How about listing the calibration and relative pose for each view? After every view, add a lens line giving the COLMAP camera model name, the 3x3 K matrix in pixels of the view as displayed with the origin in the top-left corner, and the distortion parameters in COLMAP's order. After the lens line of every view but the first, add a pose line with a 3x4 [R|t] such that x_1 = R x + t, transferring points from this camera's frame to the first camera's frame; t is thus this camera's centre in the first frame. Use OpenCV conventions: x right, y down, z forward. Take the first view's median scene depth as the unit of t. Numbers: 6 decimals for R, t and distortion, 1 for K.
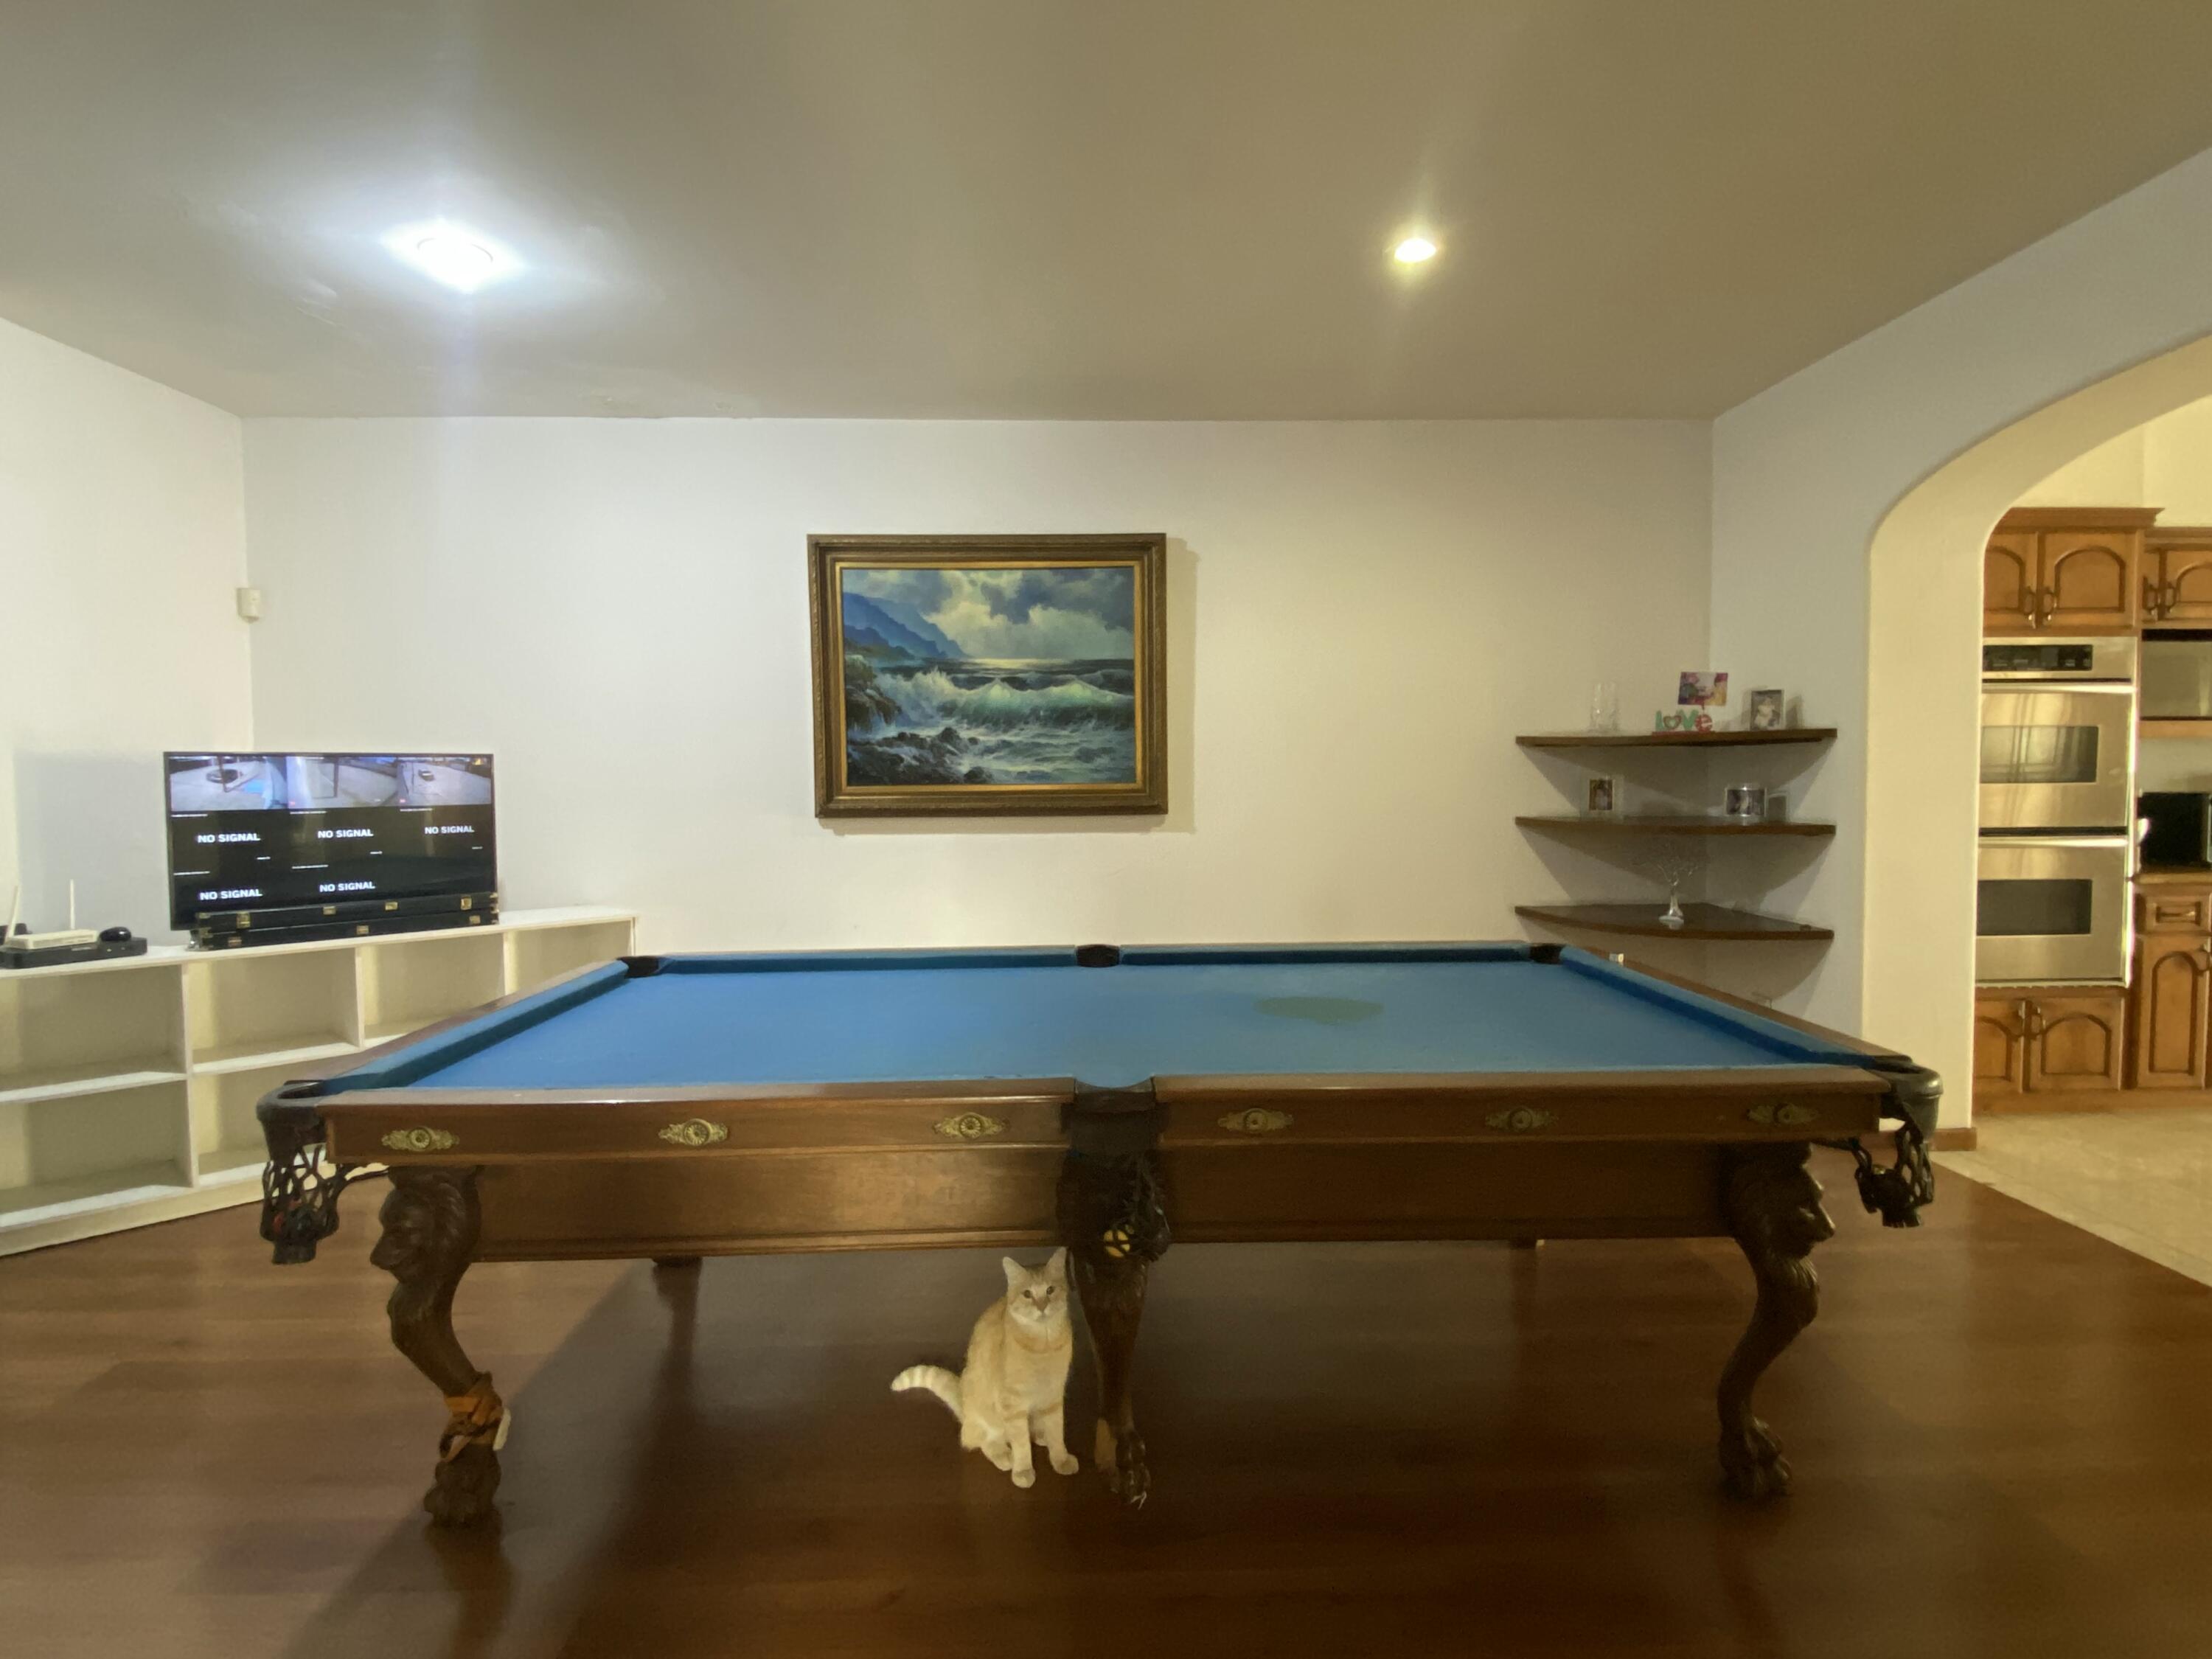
lens RADIAL K [[1083.2, 0, 1112.7], [0, 1083.2, 802.3], [0, 0, 1]] dist [0.003978, 0.000216]
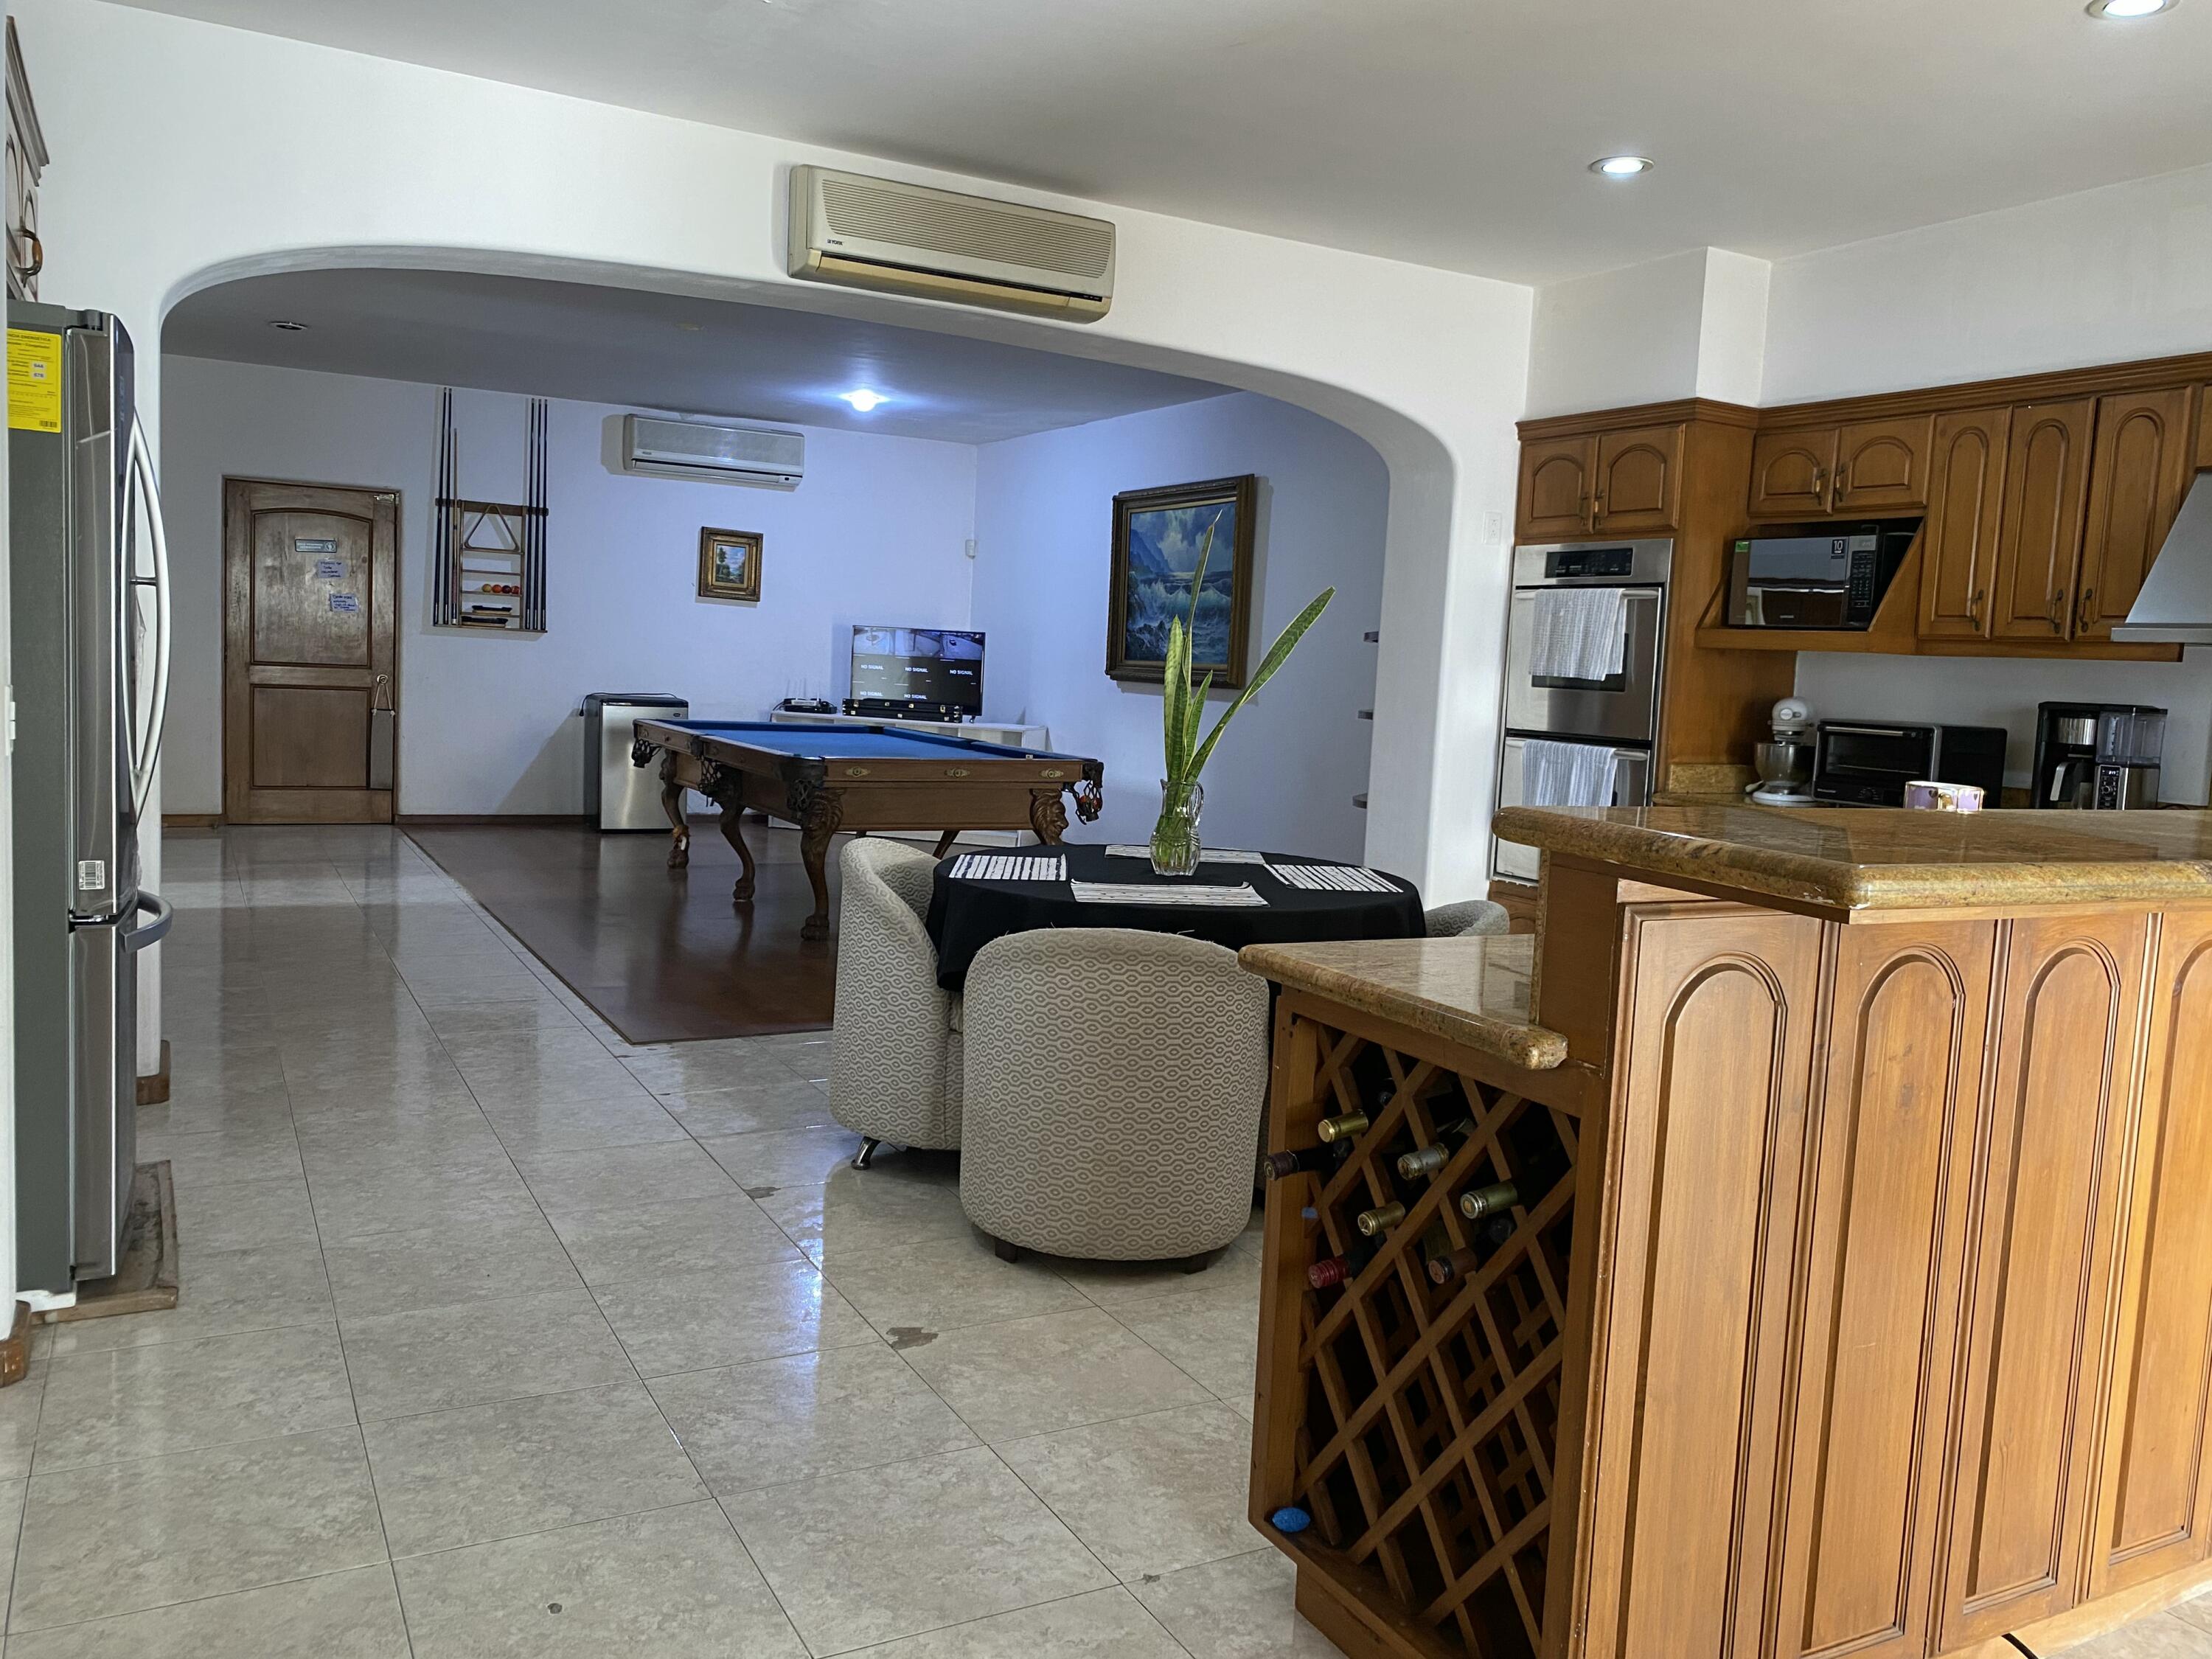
lens RADIAL K [[1691.1, 0, 1104.6], [0, 1691.1, 805.2], [0, 0, 1]] dist [-0.011467, -0.005595]
pose [[0.449766, 0.109242, -0.886441, 1.826163], [-0.080957, 0.993393, 0.081346, -0.003012], [0.889470, 0.035177, 0.455638, -0.073407]]
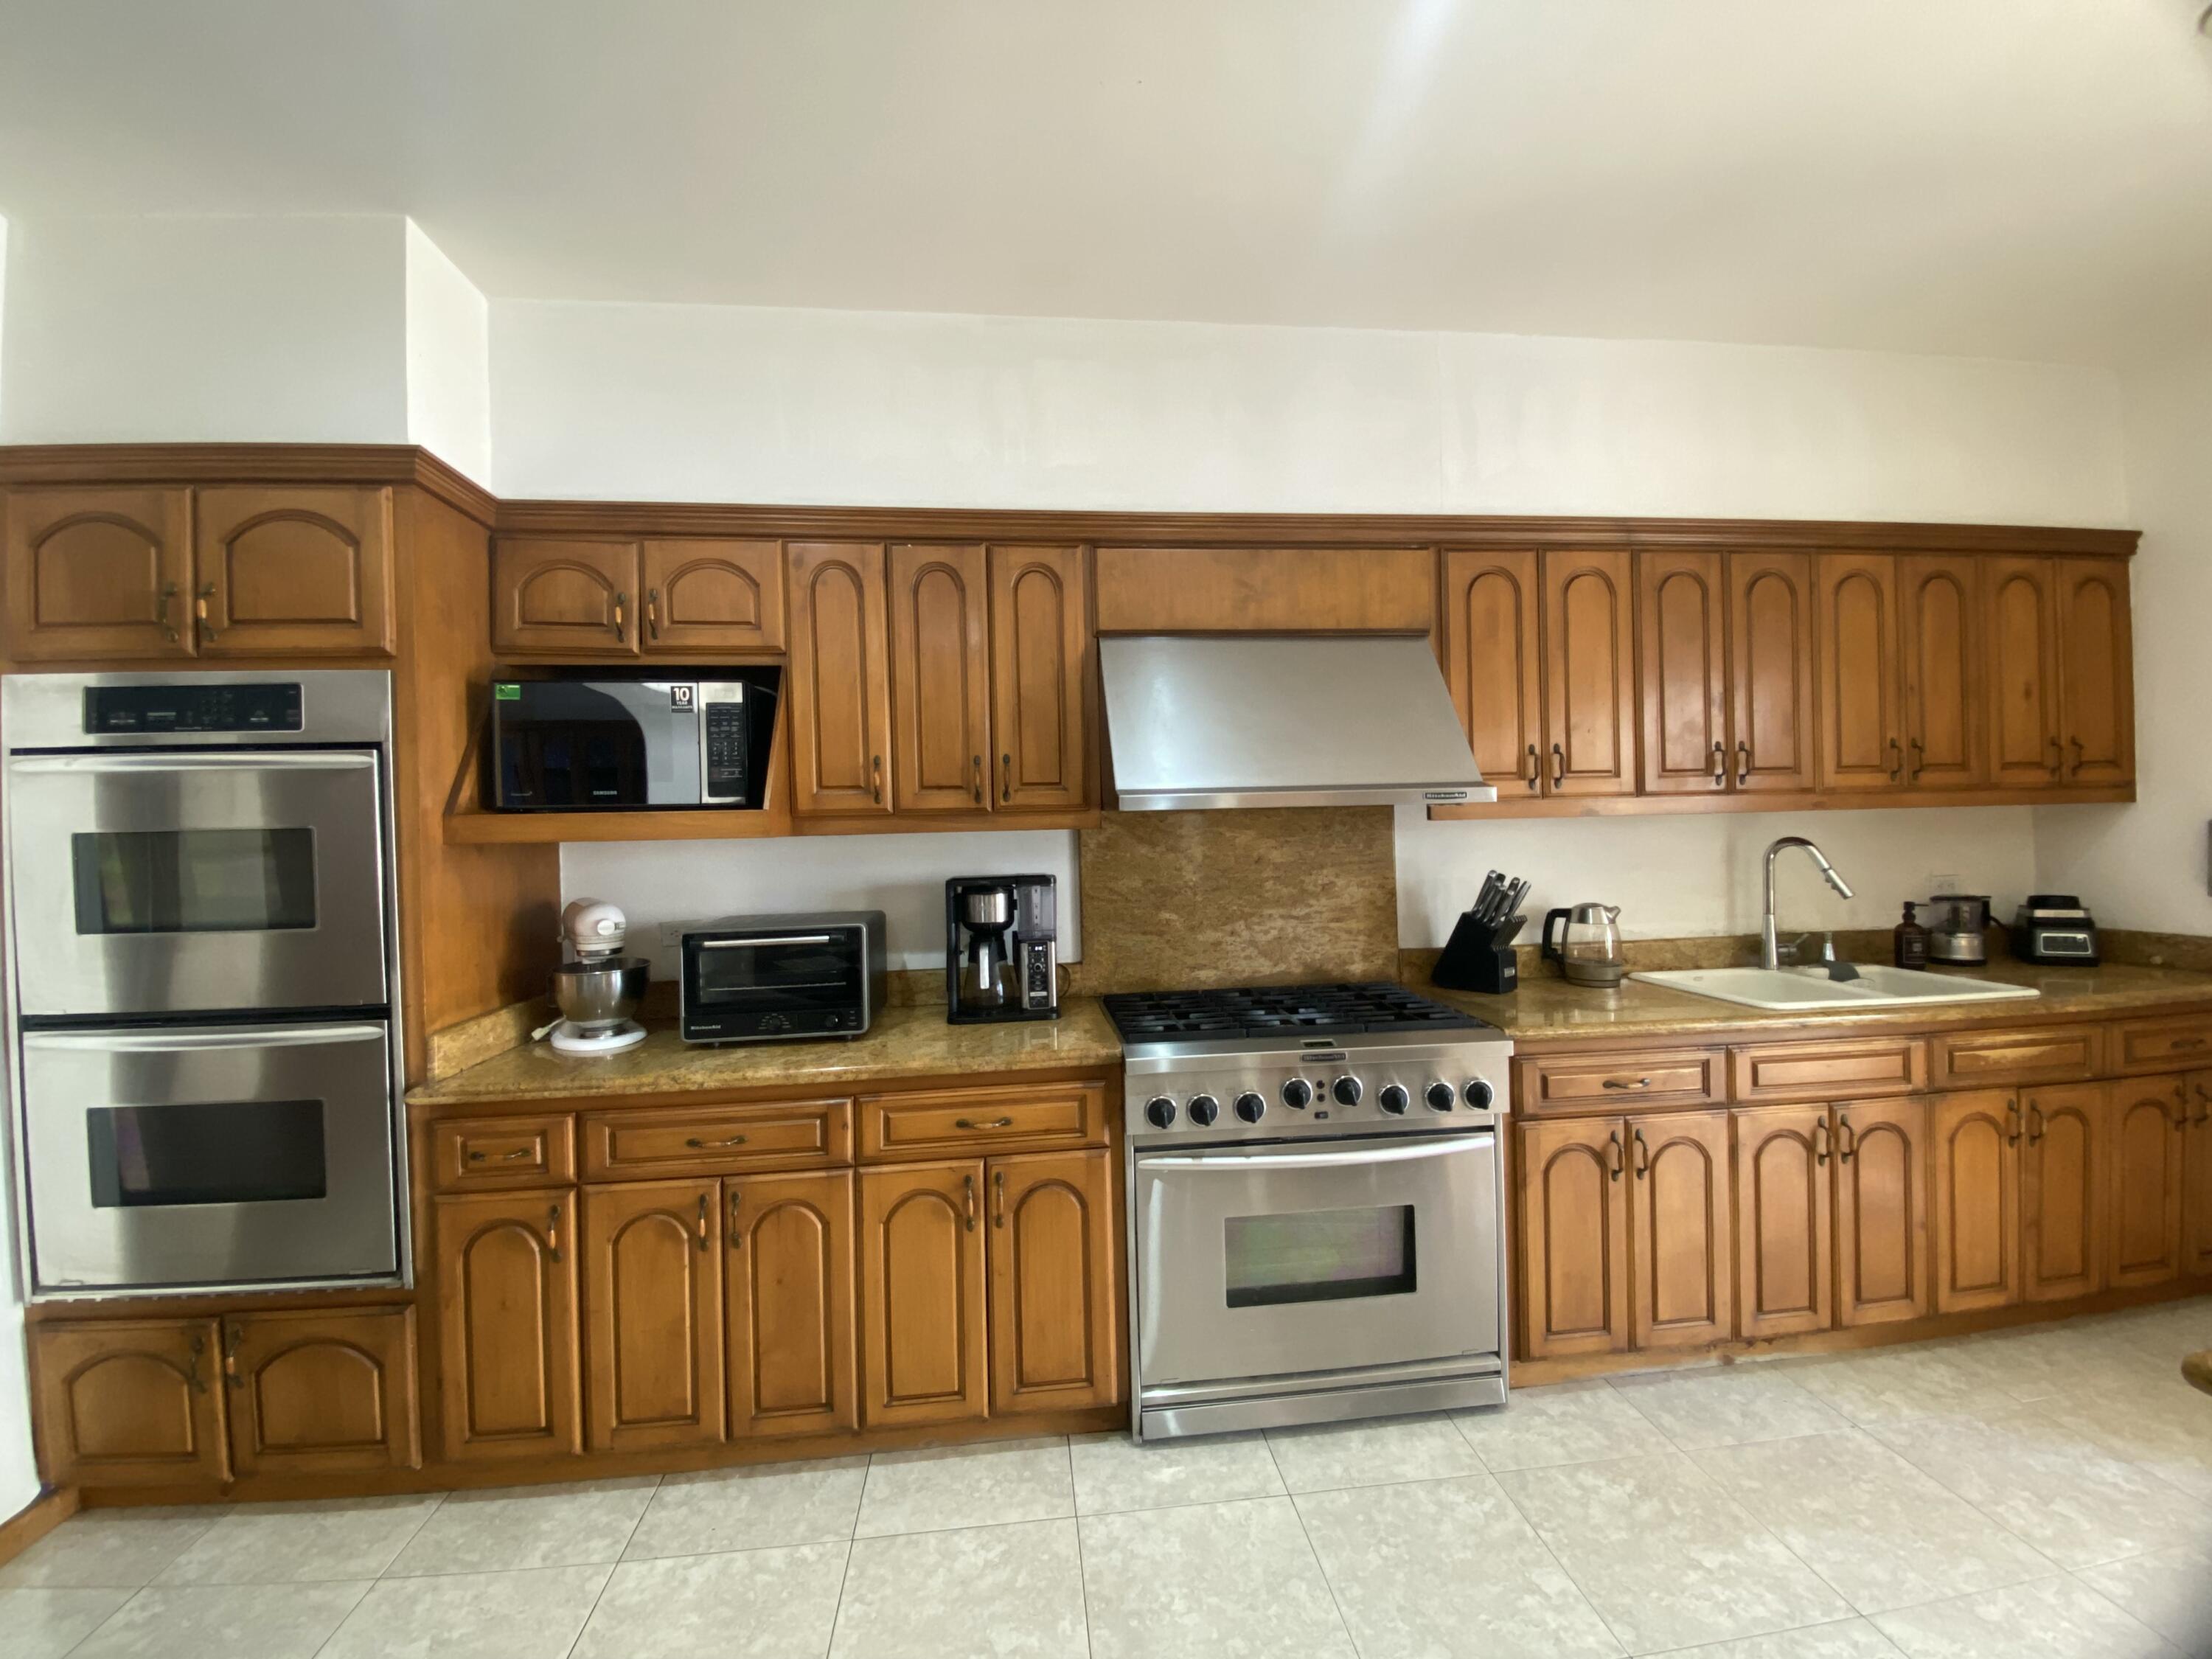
lens RADIAL K [[897.6, 0, 1069.8], [0, 897.6, 829.5], [0, 0, 1]] dist [0.001543, -0.011834]
pose [[0.993739, -0.015309, 0.110674, 1.117595], [0.018510, 0.999438, -0.027953, -0.044447], [-0.110184, 0.029826, 0.993464, 0.450767]]
